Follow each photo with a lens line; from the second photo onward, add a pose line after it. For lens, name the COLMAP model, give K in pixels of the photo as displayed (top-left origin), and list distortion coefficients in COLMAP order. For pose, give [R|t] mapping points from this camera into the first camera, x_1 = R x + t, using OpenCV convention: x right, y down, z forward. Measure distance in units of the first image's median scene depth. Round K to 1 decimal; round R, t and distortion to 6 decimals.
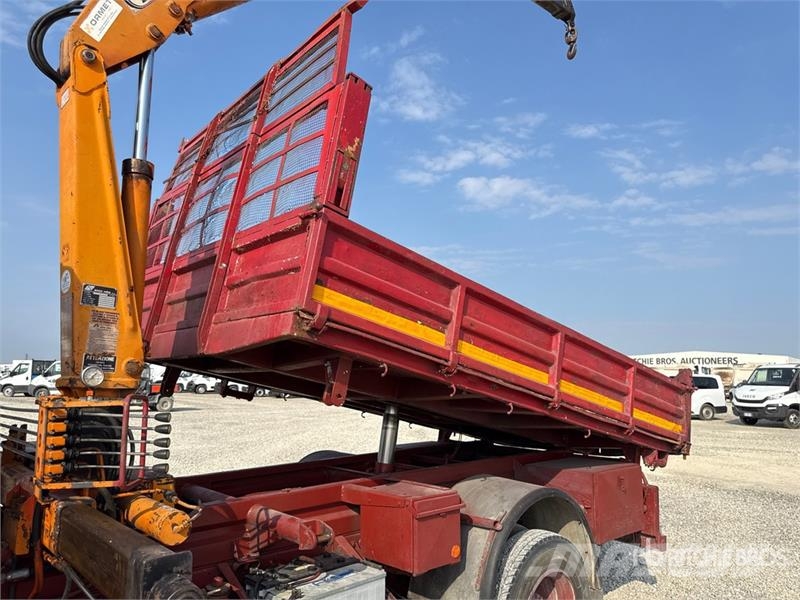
lens RADIAL K [[566.9, 0, 400.0], [0, 566.9, 300.0], [0, 0, 1]] dist [0.067562, -0.087016]
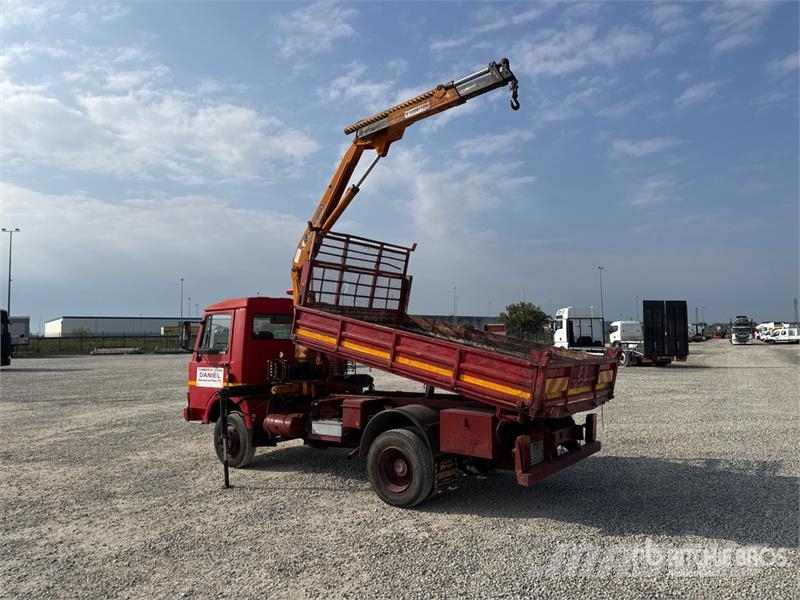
lens RADIAL K [[567.2, 0, 395.0], [0, 567.2, 305.3], [0, 0, 1]] dist [0.065933, -0.095547]
pose [[0.179195, -0.071604, -0.981204, 2.715571], [0.144505, 0.988446, -0.045742, 0.060479], [0.973143, -0.133592, 0.187472, 0.778144]]
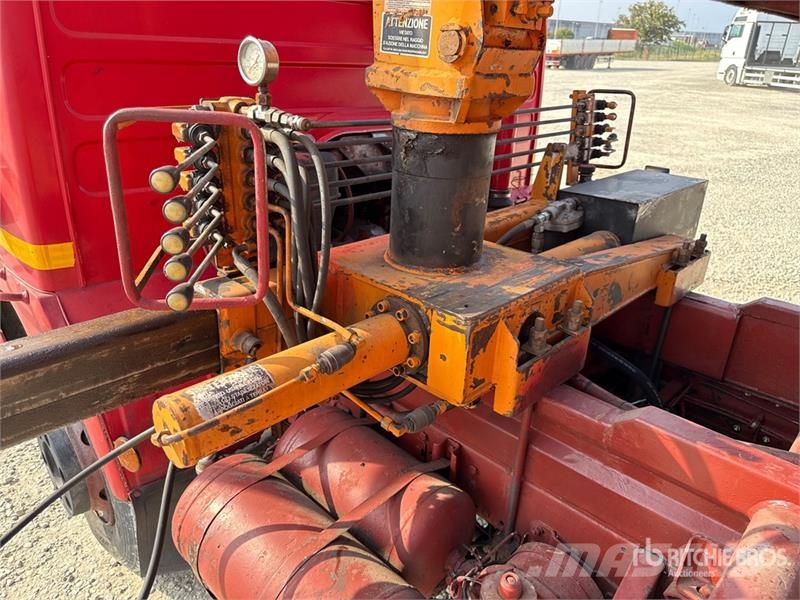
lens RADIAL K [[567.2, 0, 395.0], [0, 567.2, 305.3], [0, 0, 1]] dist [0.065933, -0.095547]
pose [[0.051094, 0.403466, -0.913567, -0.009797], [0.112642, 0.906596, 0.406688, 0.097861], [0.992321, -0.123685, 0.000875, 0.790067]]
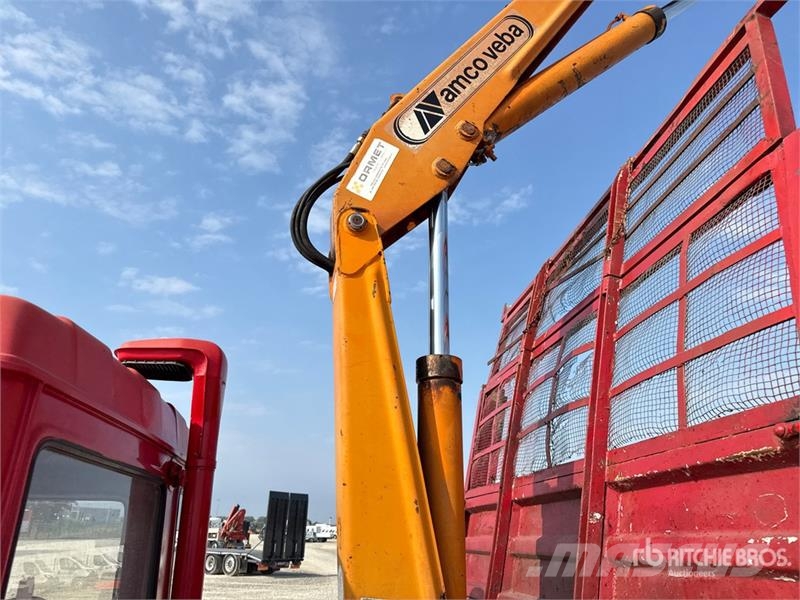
lens RADIAL K [[567.2, 0, 395.0], [0, 567.2, 305.3], [0, 0, 1]] dist [0.065933, -0.095547]
pose [[0.829980, -0.203359, -0.519402, -0.146889], [0.067782, 0.961043, -0.267959, -0.122783], [0.553660, 0.187195, 0.811430, 0.419394]]
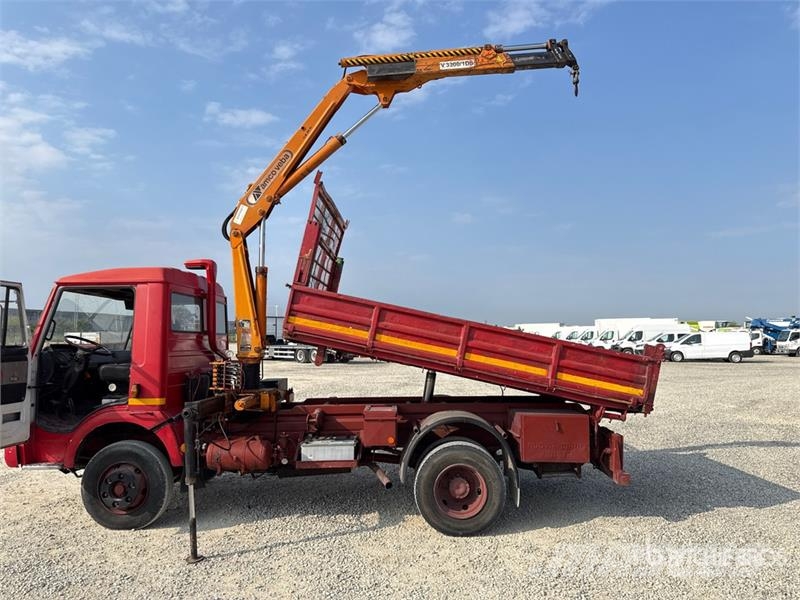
lens RADIAL K [[539.2, 0, 400.8], [0, 539.2, 308.1], [0, 0, 1]] dist [0.061608, -0.136022]
pose [[0.745594, -0.046771, -0.664758, 1.424005], [0.097612, 0.994440, 0.039515, -0.088029], [0.659213, -0.094350, 0.746013, -0.337011]]
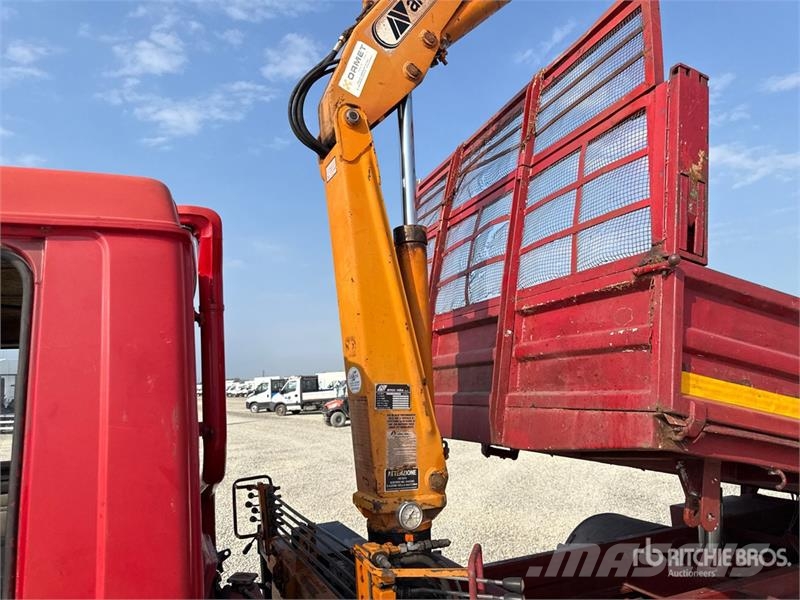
lens RADIAL K [[566.4, 0, 397.9], [0, 566.4, 294.9], [0, 0, 1]] dist [0.098475, -0.171813]
pose [[0.939579, -0.099318, -0.327608, -0.189766], [0.095701, 0.995039, -0.027185, -0.109379], [0.328682, -0.005810, 0.944423, 0.179151]]
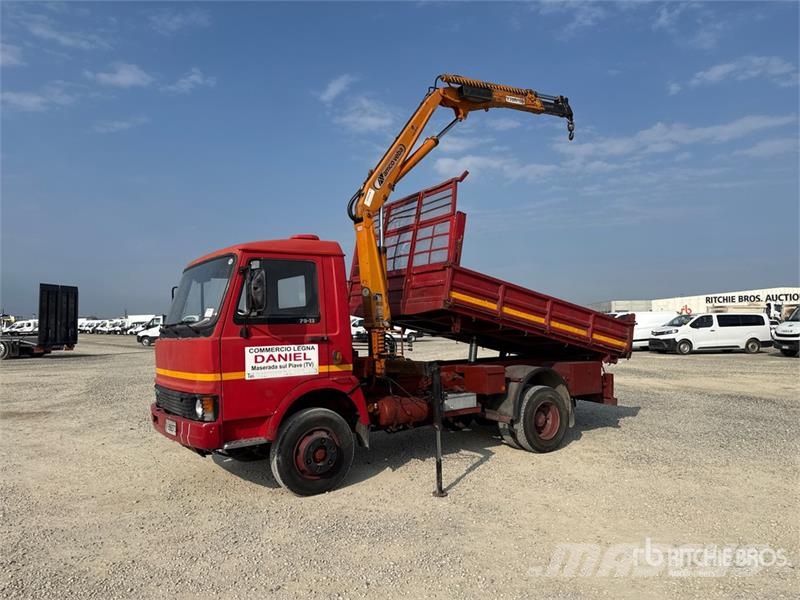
lens RADIAL K [[567.2, 0, 395.0], [0, 567.2, 305.3], [0, 0, 1]] dist [0.065933, -0.095547]
pose [[0.990990, -0.028538, -0.130864, -0.040061], [0.041792, 0.994141, 0.099682, -0.209936], [0.127252, -0.104253, 0.986376, -1.576869]]
